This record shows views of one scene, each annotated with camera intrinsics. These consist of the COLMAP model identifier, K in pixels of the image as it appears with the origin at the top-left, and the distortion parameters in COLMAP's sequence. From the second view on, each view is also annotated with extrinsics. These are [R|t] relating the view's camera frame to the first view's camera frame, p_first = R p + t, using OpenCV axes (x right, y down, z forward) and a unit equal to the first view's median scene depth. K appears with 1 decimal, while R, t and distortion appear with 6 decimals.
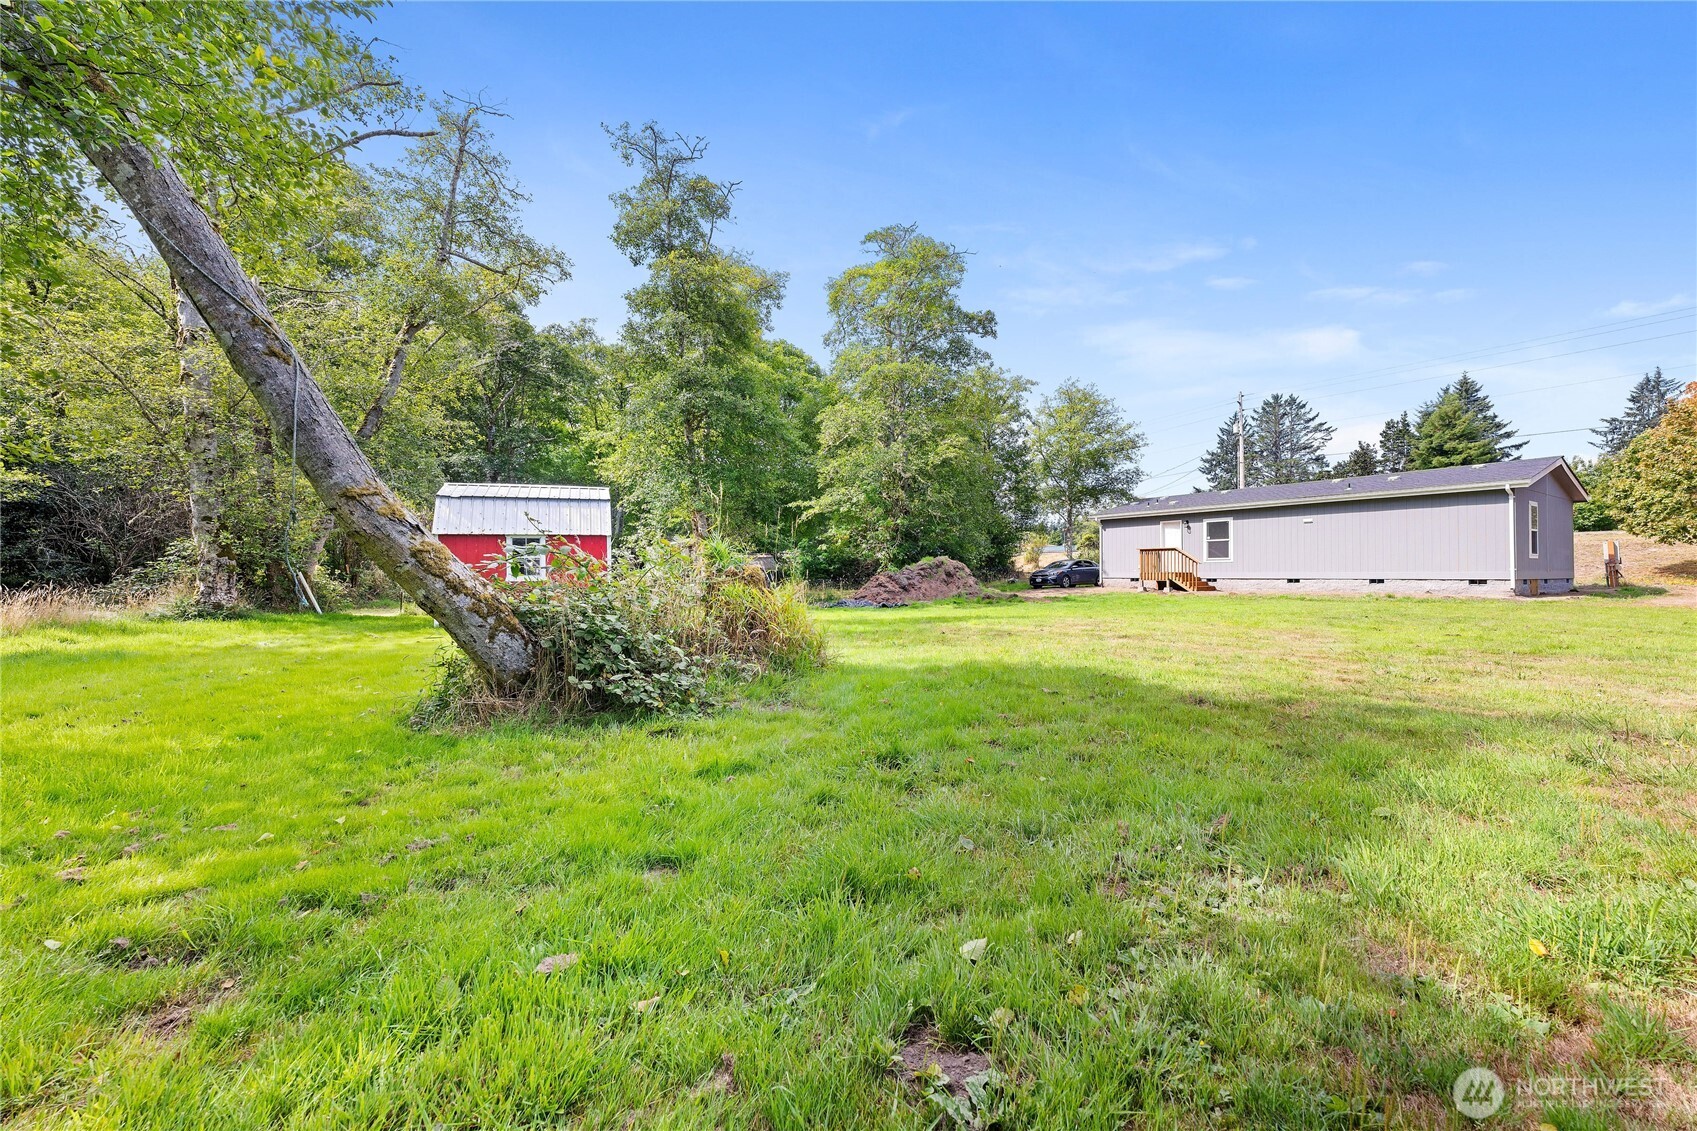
lens RADIAL K [[674.9, 0, 851.1], [0, 674.9, 567.8], [0, 0, 1]] dist [0.001354, -0.001586]
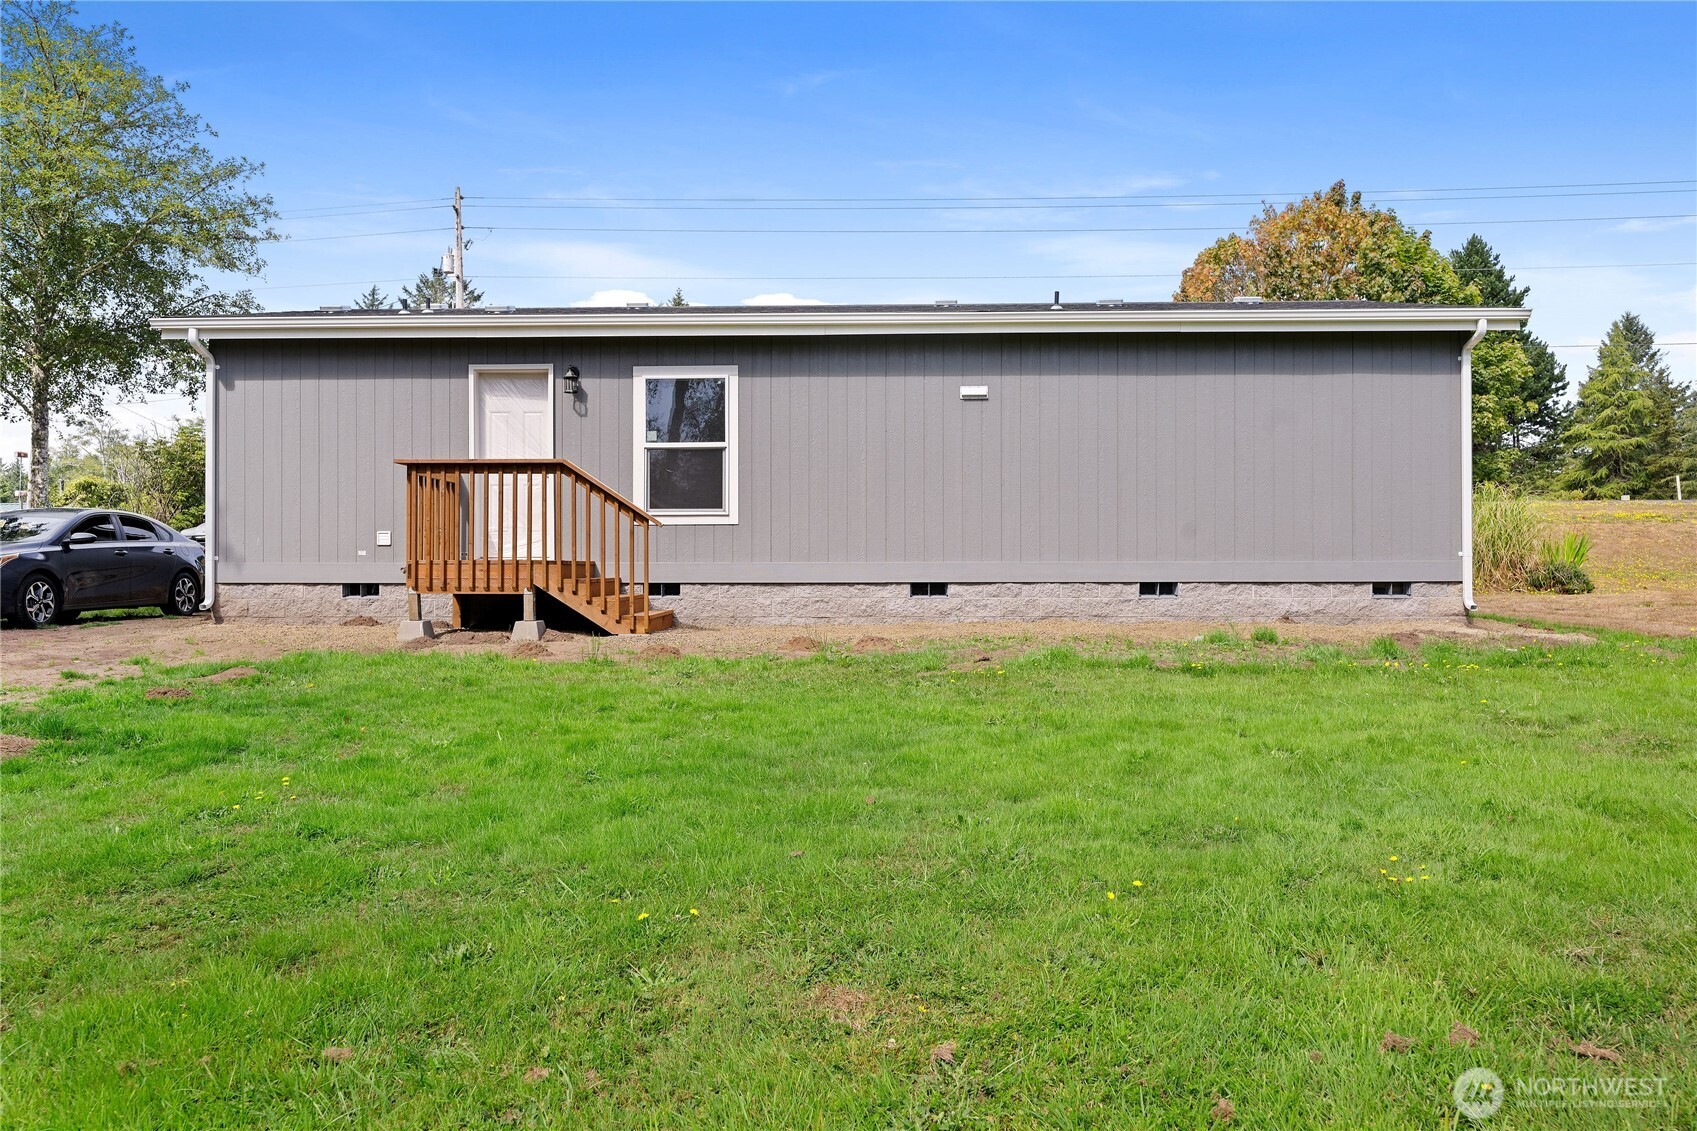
lens RADIAL K [[1128.3, 0, 851.3], [0, 1128.3, 563.8], [0, 0, 1]] dist [-0.005754, -0.002093]
pose [[0.584349, 0.005231, 0.811486, 0.203387], [-0.006903, 0.999975, -0.001476, 0.008002], [-0.811473, -0.004739, 0.584371, 0.663487]]
